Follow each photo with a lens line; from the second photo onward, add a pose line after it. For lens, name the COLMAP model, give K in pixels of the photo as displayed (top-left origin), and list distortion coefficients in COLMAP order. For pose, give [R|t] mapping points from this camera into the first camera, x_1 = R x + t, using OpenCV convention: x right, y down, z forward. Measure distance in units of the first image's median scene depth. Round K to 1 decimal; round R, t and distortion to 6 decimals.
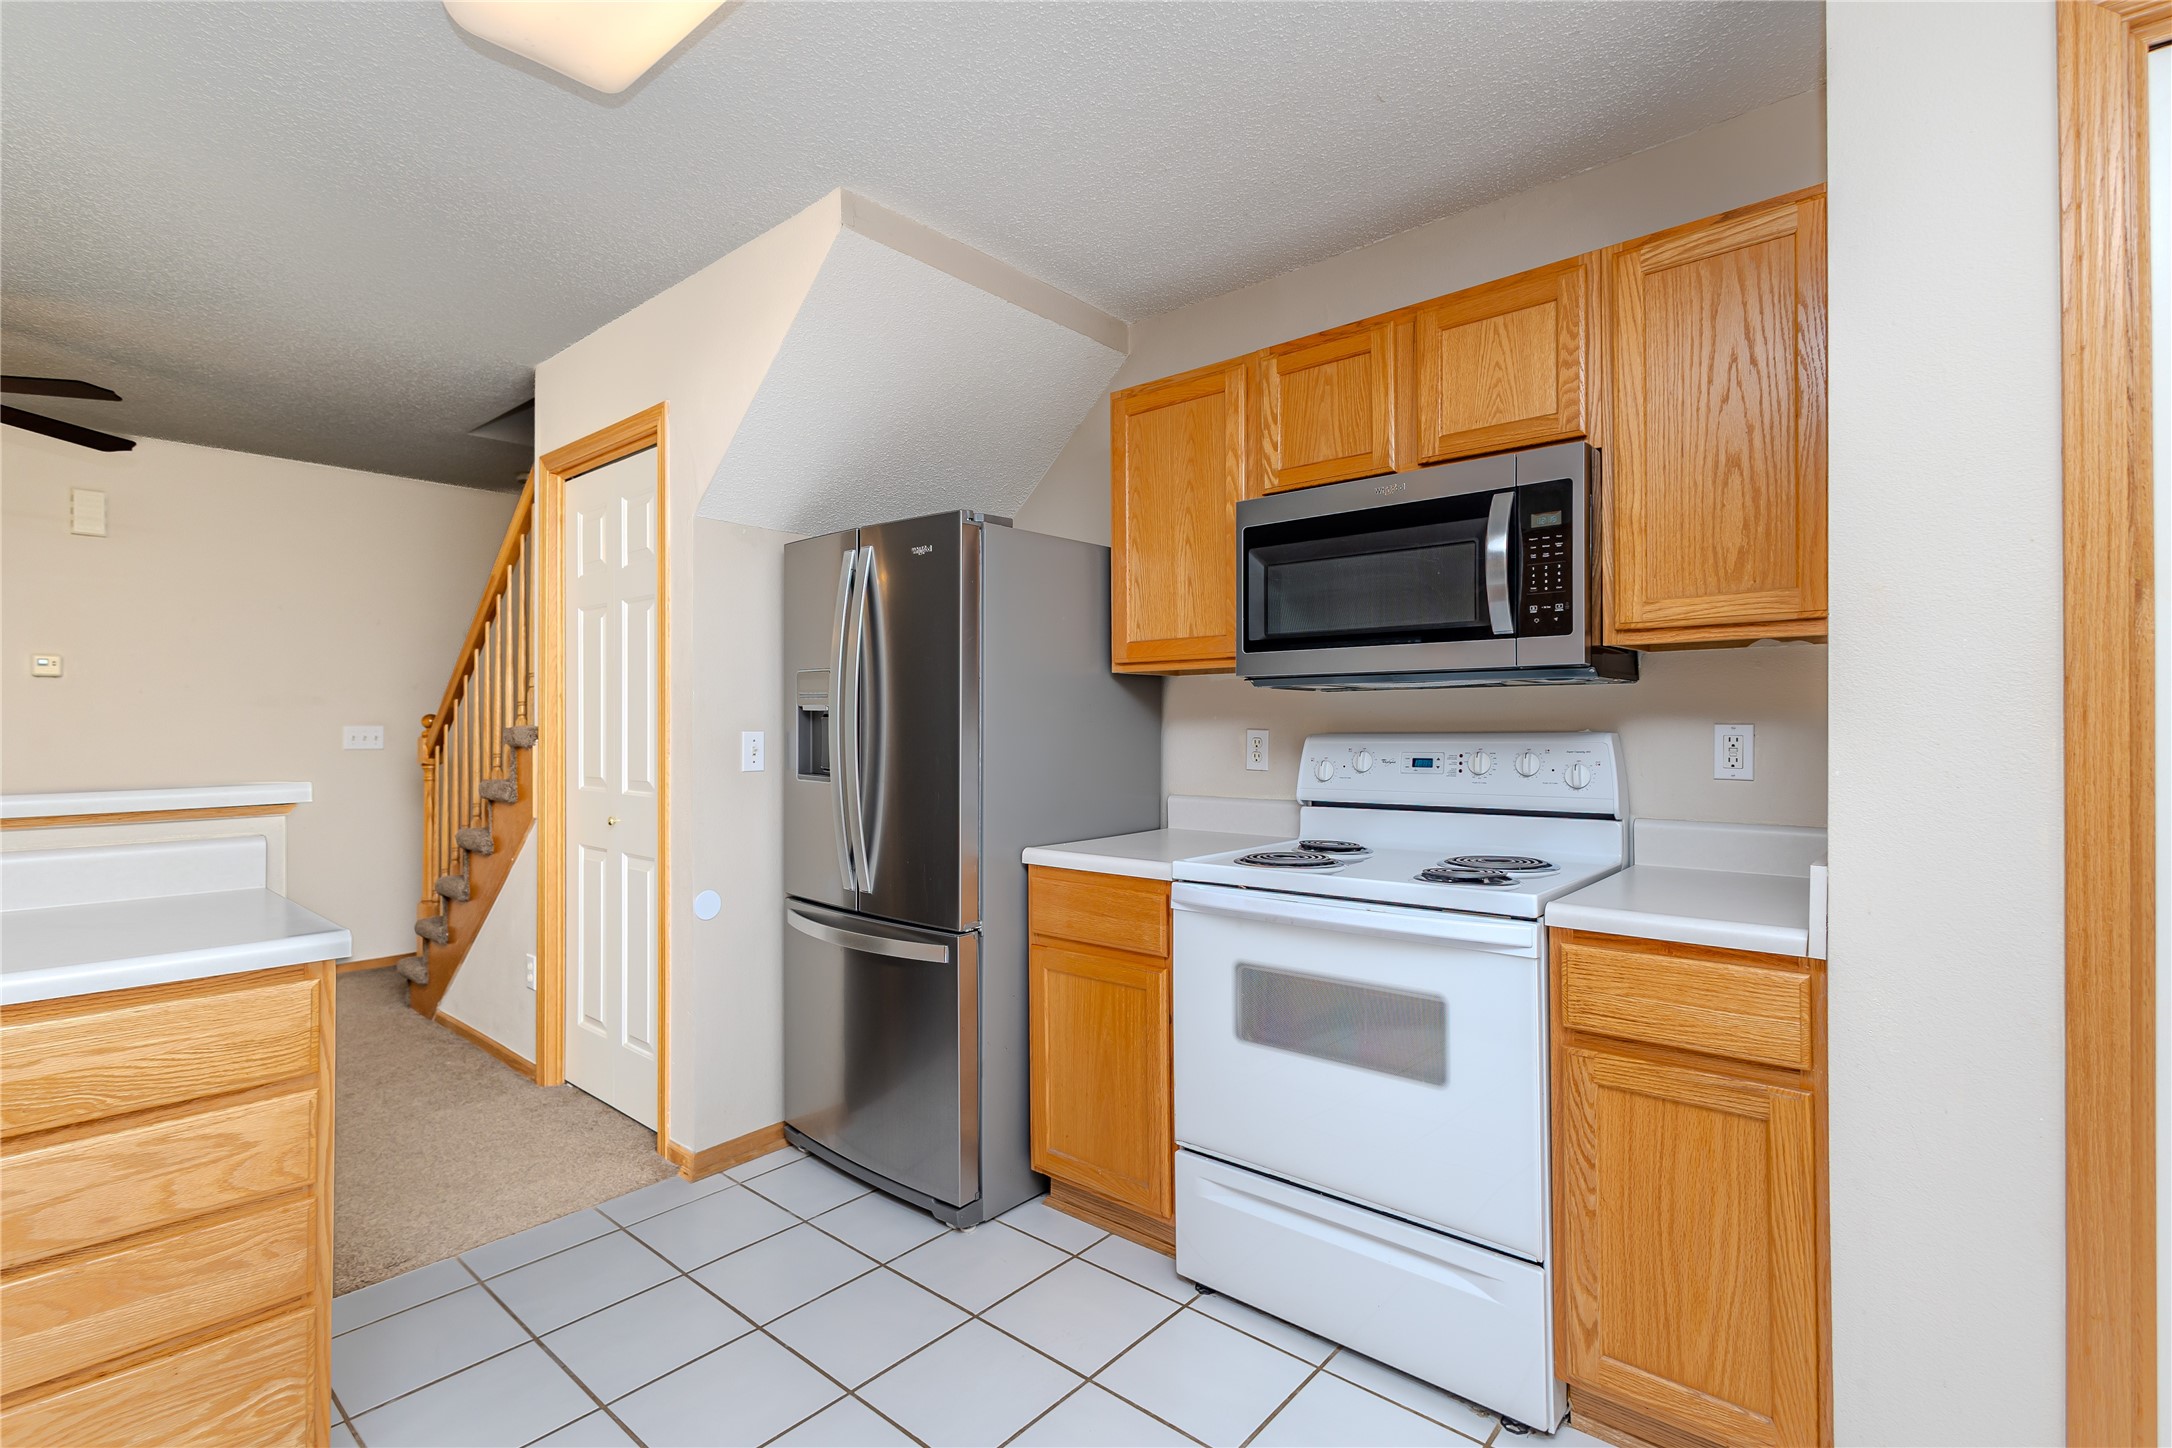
lens RADIAL K [[1012.7, 0, 1072.3], [0, 1012.7, 722.1], [0, 0, 1]] dist [0.016235, -0.006417]
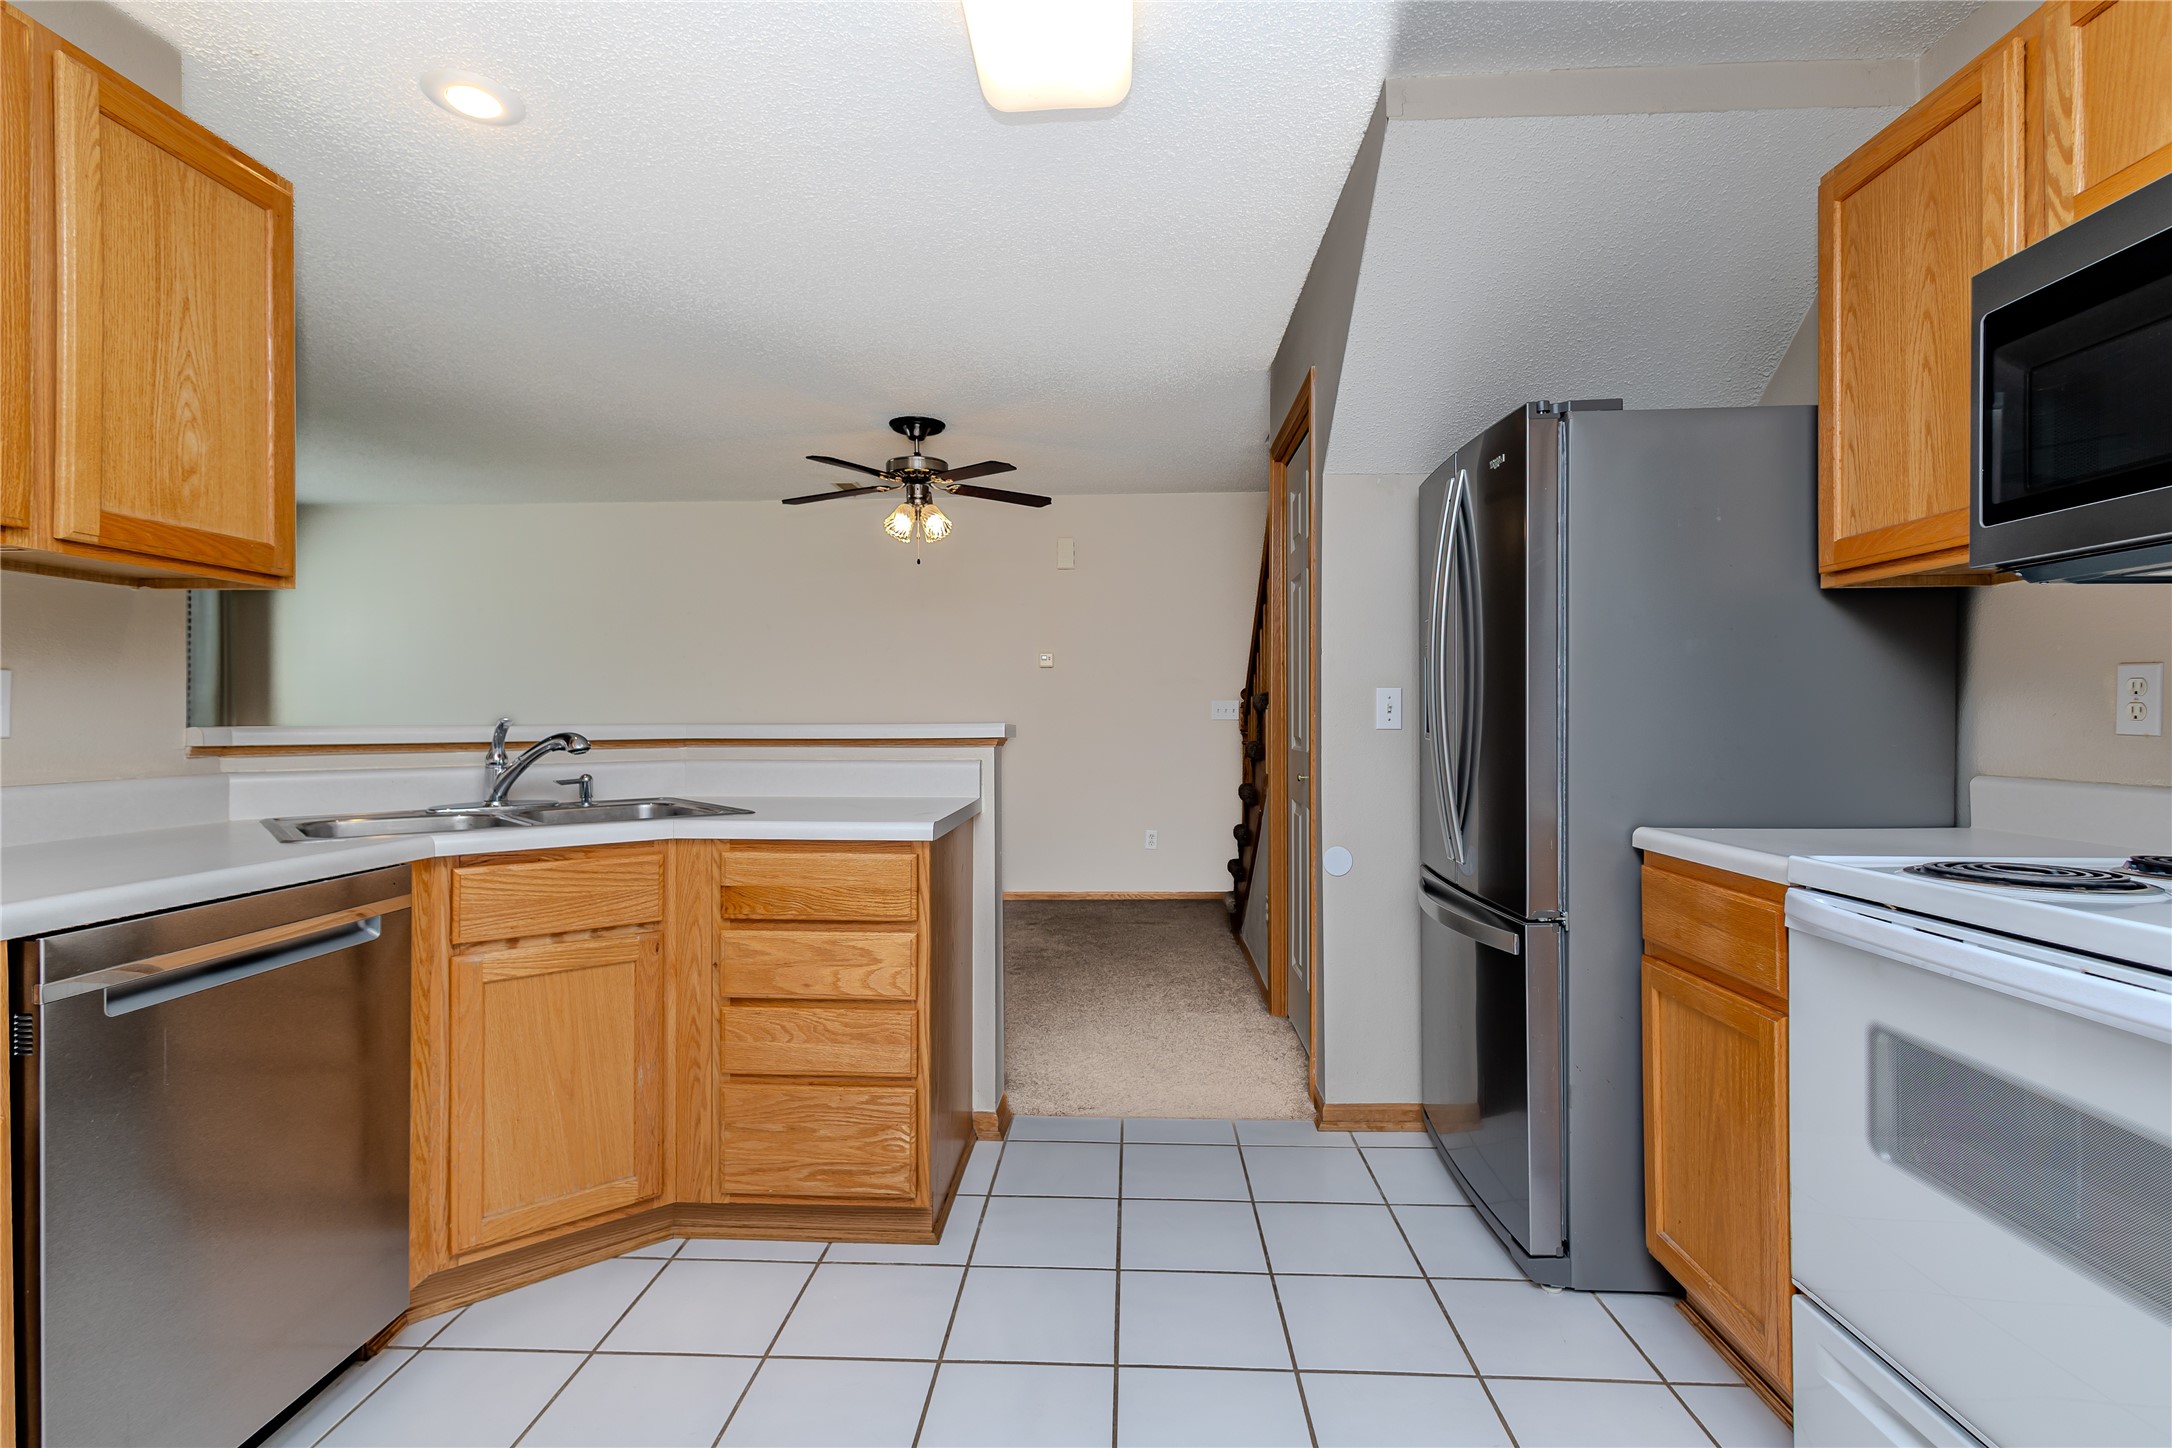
lens RADIAL K [[1012.7, 0, 1072.3], [0, 1012.7, 722.1], [0, 0, 1]] dist [0.016235, -0.006417]
pose [[0.621221, 0.005308, -0.783618, 0.294734], [0.000912, 0.999971, 0.007497, 0.039817], [0.783635, -0.005372, 0.621198, 0.196818]]
